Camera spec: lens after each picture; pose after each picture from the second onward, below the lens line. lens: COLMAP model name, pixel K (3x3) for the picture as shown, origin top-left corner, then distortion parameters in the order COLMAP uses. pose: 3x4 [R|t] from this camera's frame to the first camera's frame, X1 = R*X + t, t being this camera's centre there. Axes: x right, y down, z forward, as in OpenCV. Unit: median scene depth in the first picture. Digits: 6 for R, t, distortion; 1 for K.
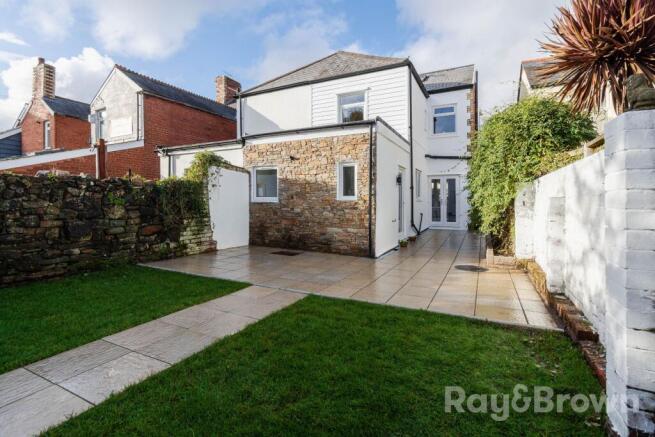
lens RADIAL K [[293.8, 0, 327.9], [0, 293.8, 215.2], [0, 0, 1]] dist [0.003474, -0.000145]
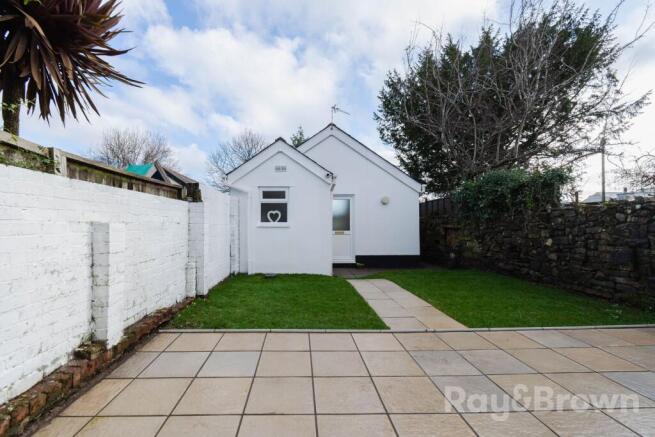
lens RADIAL K [[293.8, 0, 325.3], [0, 293.8, 218.8], [0, 0, 1]] dist [0.003474, -0.000145]
pose [[-0.888814, -0.001213, -0.458267, 0.424965], [-0.007039, 0.999915, 0.011006, -0.077996], [0.458214, 0.013008, -0.888747, 1.400363]]
